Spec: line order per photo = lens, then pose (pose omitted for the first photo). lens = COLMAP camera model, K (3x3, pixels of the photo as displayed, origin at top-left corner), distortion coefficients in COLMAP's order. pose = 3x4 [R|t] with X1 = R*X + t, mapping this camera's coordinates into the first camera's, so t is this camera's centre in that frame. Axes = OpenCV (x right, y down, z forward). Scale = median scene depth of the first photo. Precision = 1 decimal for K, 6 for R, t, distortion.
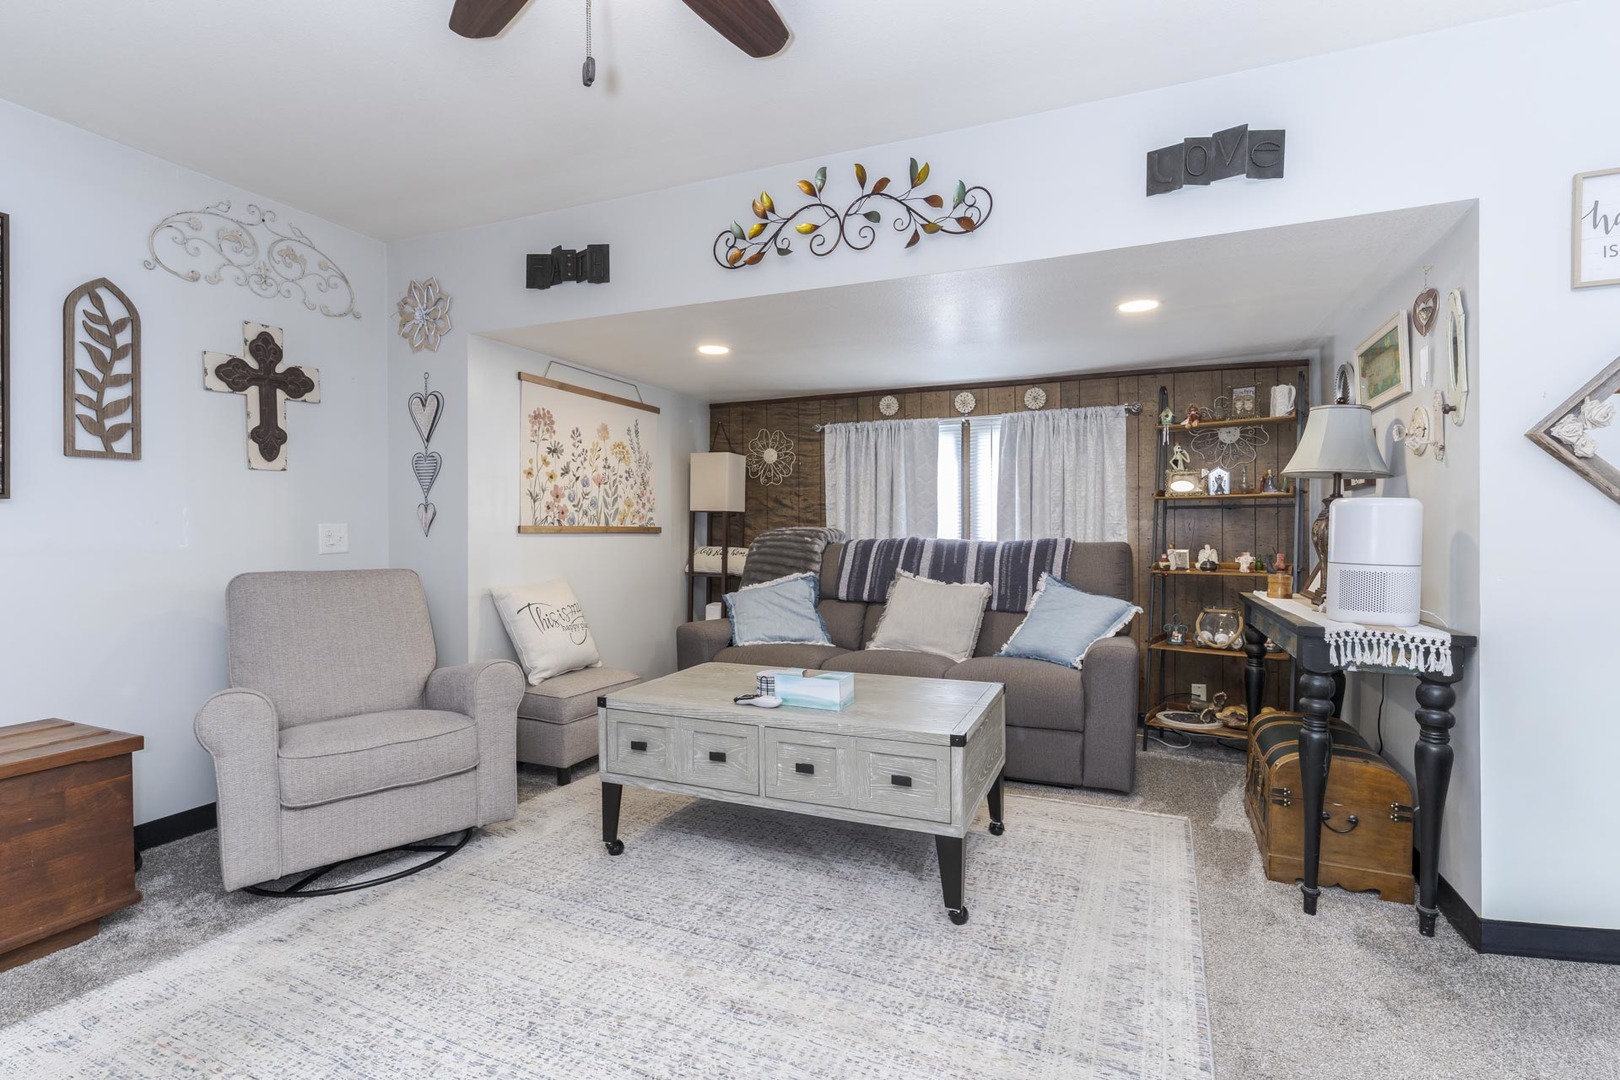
lens RADIAL K [[764.1, 0, 805.1], [0, 764.1, 529.2], [0, 0, 1]] dist [-0.004399, 0.001311]
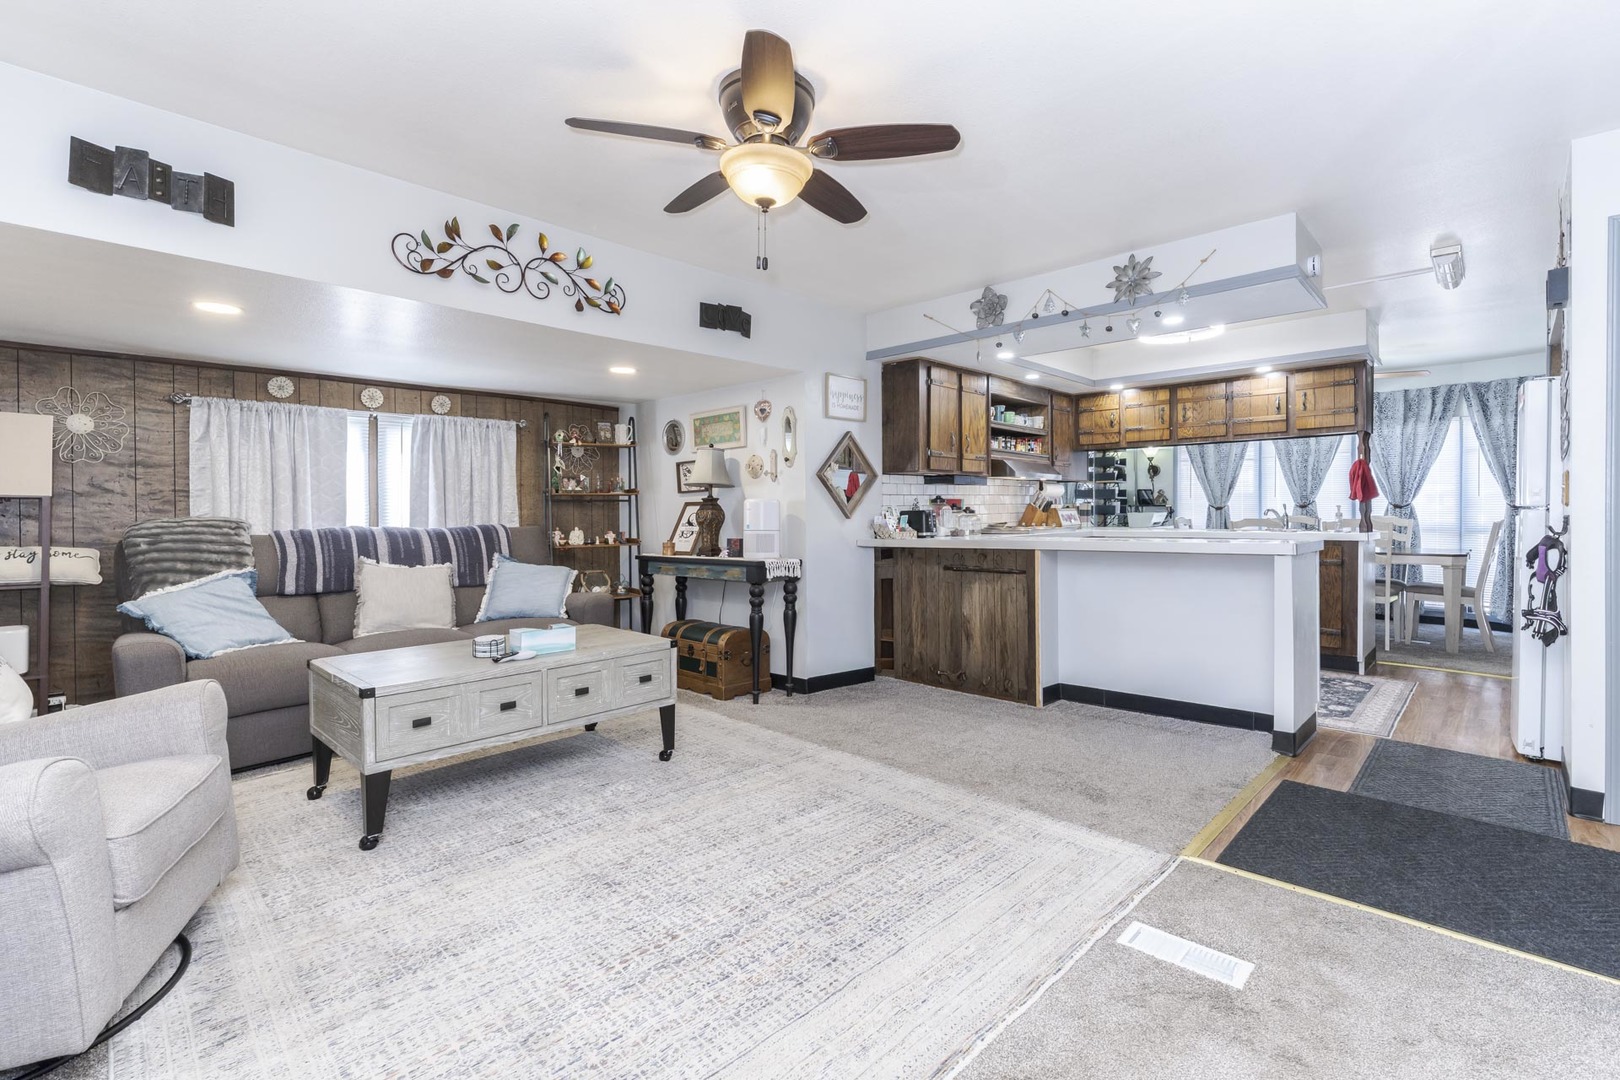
lens RADIAL K [[743.9, 0, 813.8], [0, 743.9, 517.2], [0, 0, 1]] dist [-0.000380, -0.000110]
pose [[0.355517, -0.005855, 0.934651, -0.661923], [0.011557, 0.999931, 0.001868, 0.004320], [-0.934598, 0.010137, 0.355561, 0.088300]]
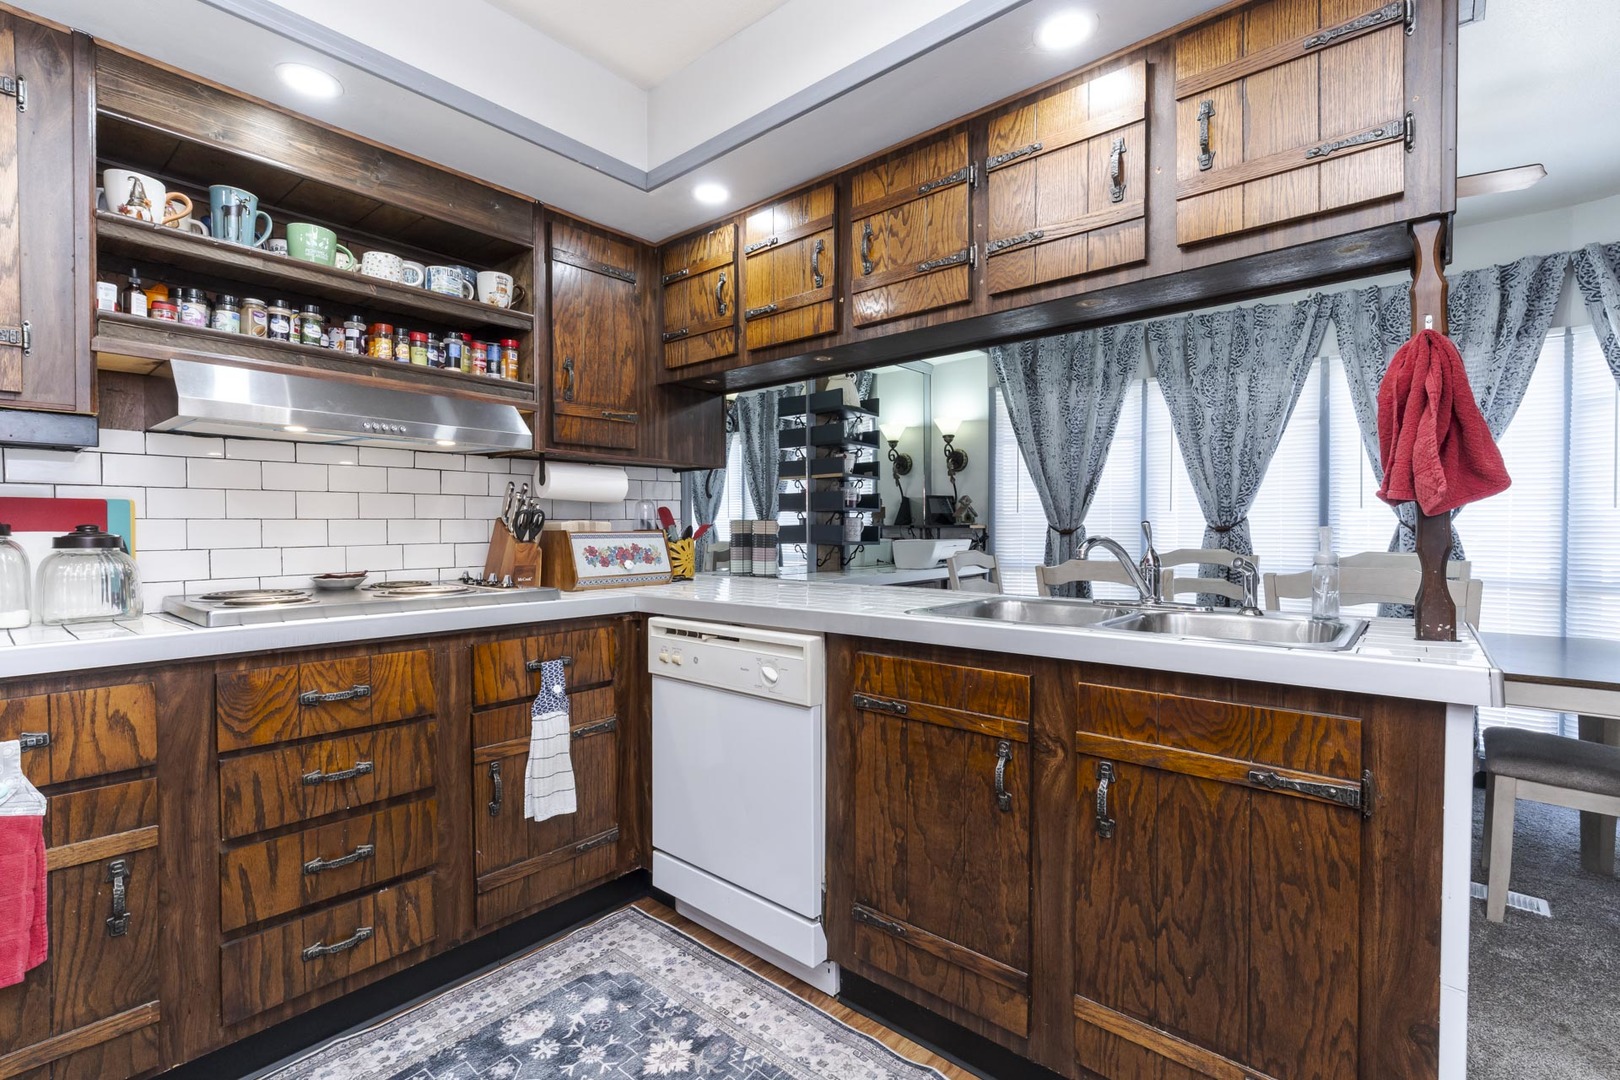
lens RADIAL K [[724.0, 0, 810.0], [0, 724.0, 540.0], [0, 0, 1]] dist [-0.010608, 0.004016]
pose [[0.311367, -0.008047, 0.950256, 0.608689], [0.006097, 0.999960, 0.006471, -0.001265], [-0.950270, 0.003779, 0.311404, -0.211747]]
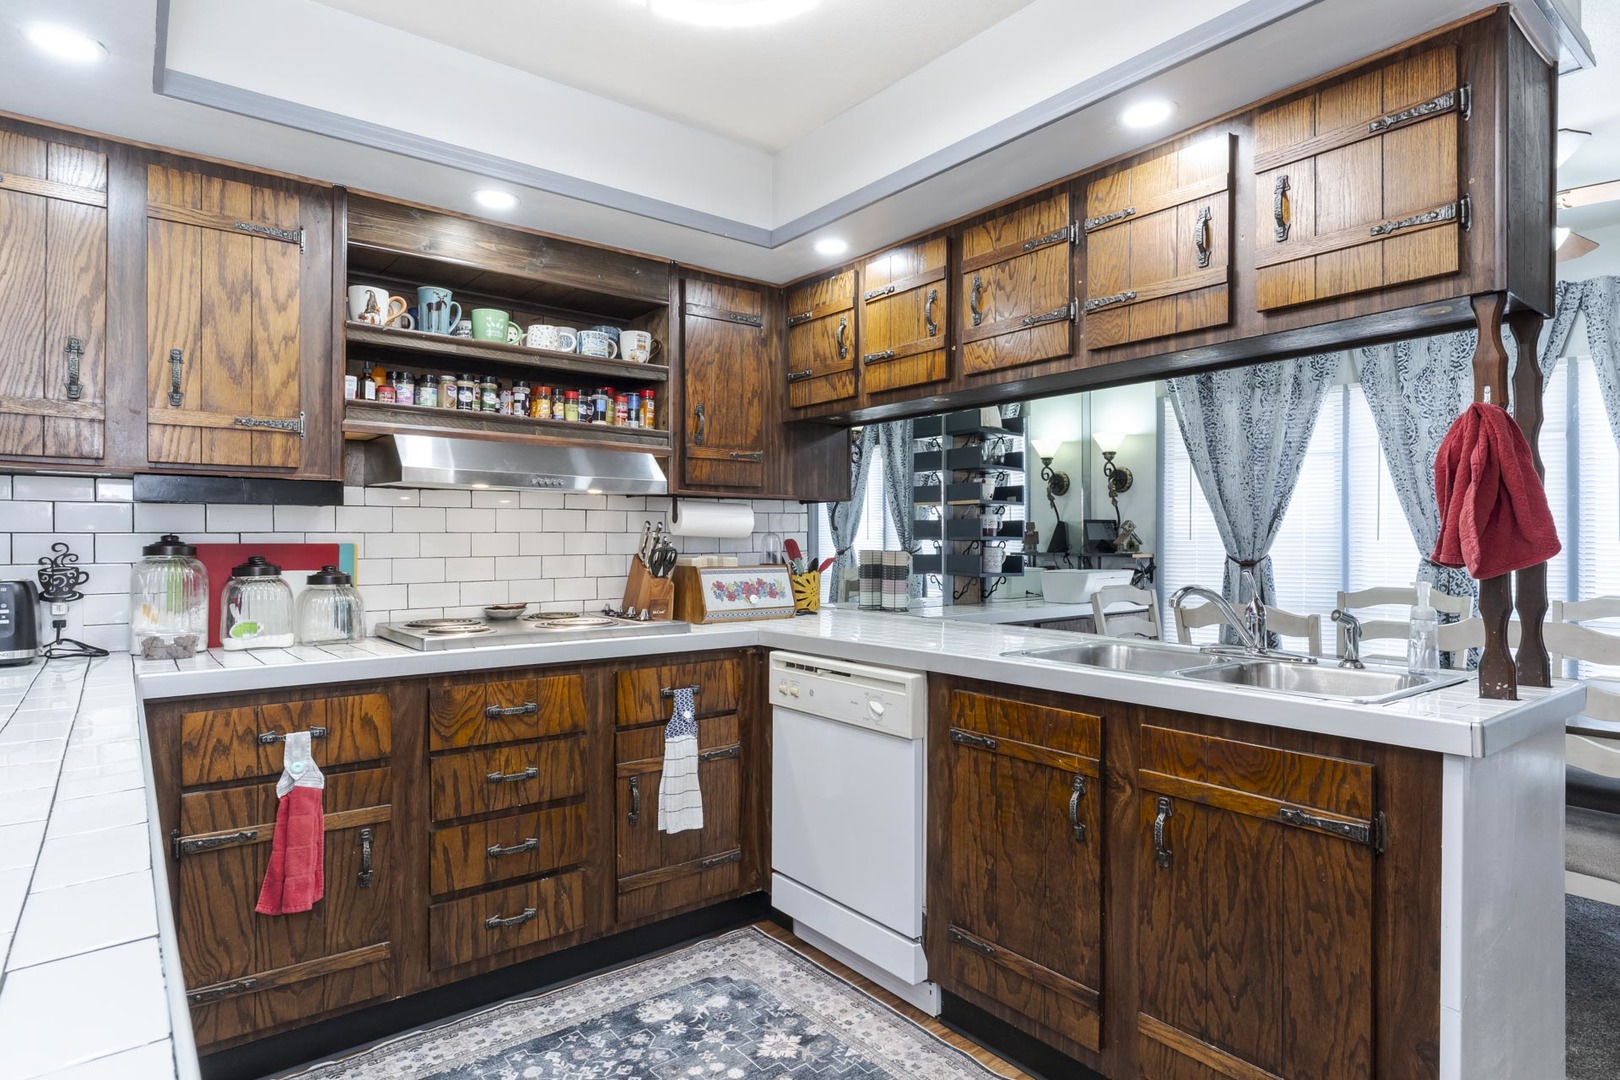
lens RADIAL K [[875.6, 0, 803.5], [0, 875.6, 541.5], [0, 0, 1]] dist [-0.003959, -0.000021]
pose [[0.495653, 0.007584, 0.868488, 0.489537], [0.001029, 0.999956, -0.009319, -0.021992], [-0.868520, 0.005512, 0.495623, -0.299455]]
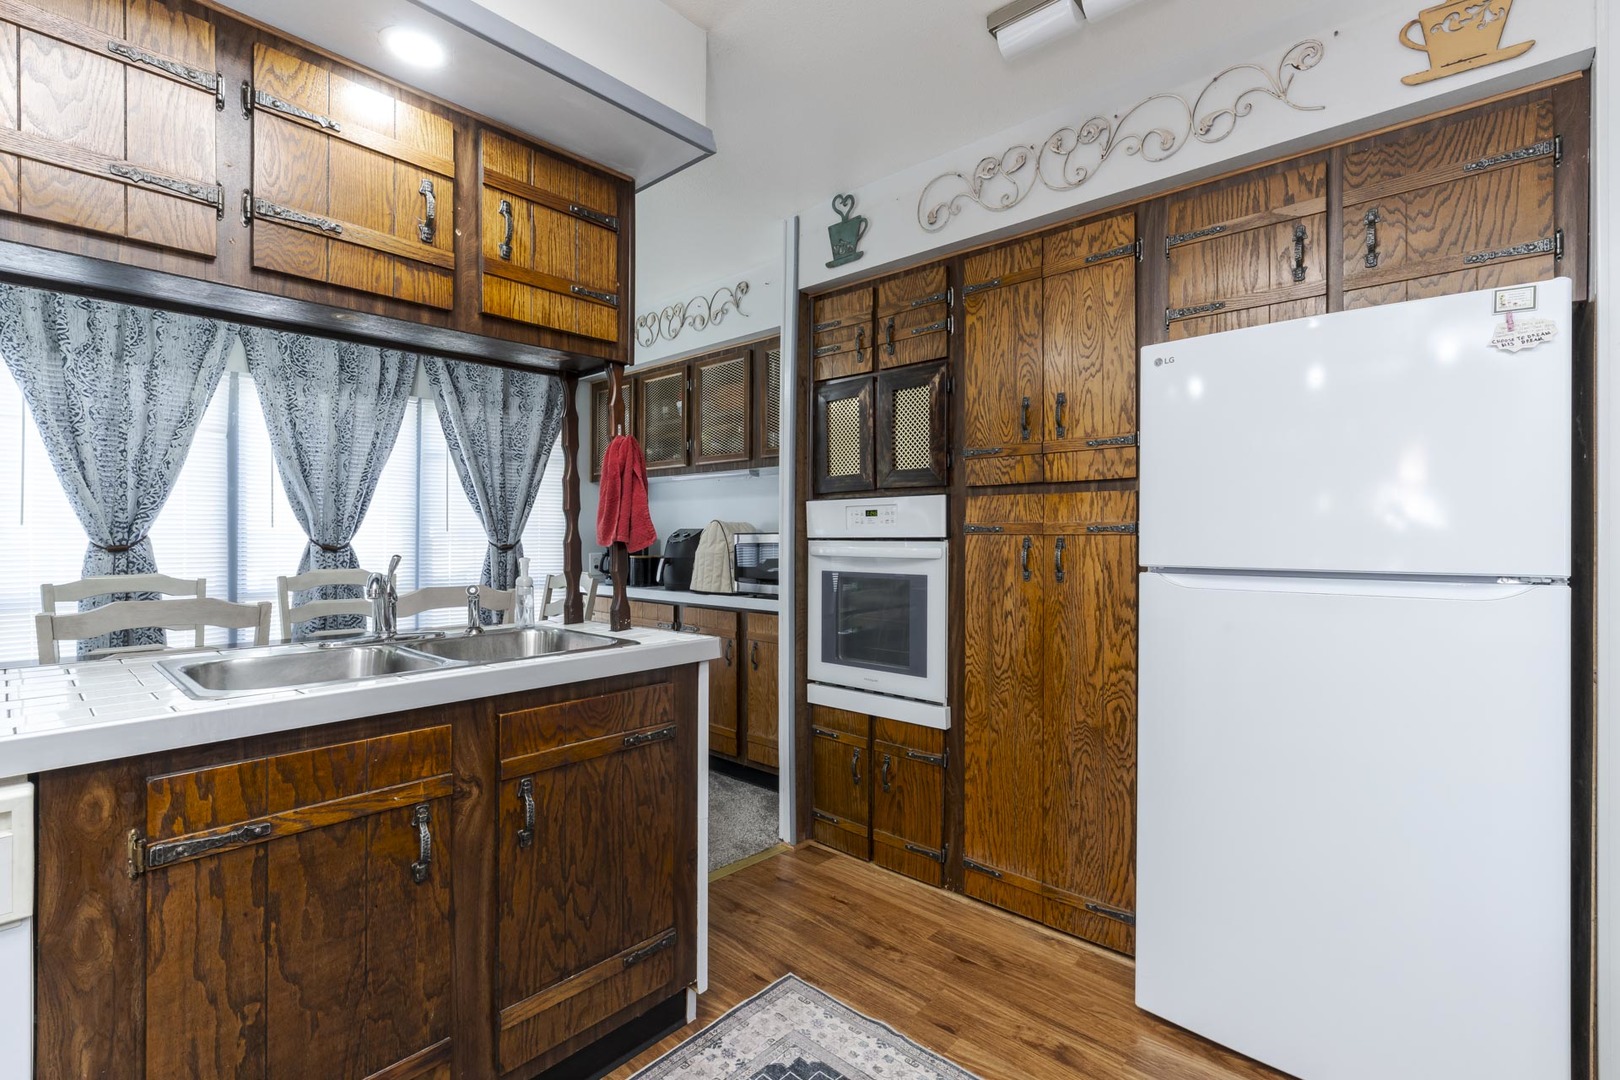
lens RADIAL K [[730.0, 0, 809.7], [0, 730.0, 537.3], [0, 0, 1]] dist [-0.001482, 0.000030]
pose [[-0.945055, 0.000739, 0.326909, 0.706275], [0.004133, 0.999945, 0.009687, -0.023105], [-0.326884, 0.010506, -0.945006, 0.069849]]
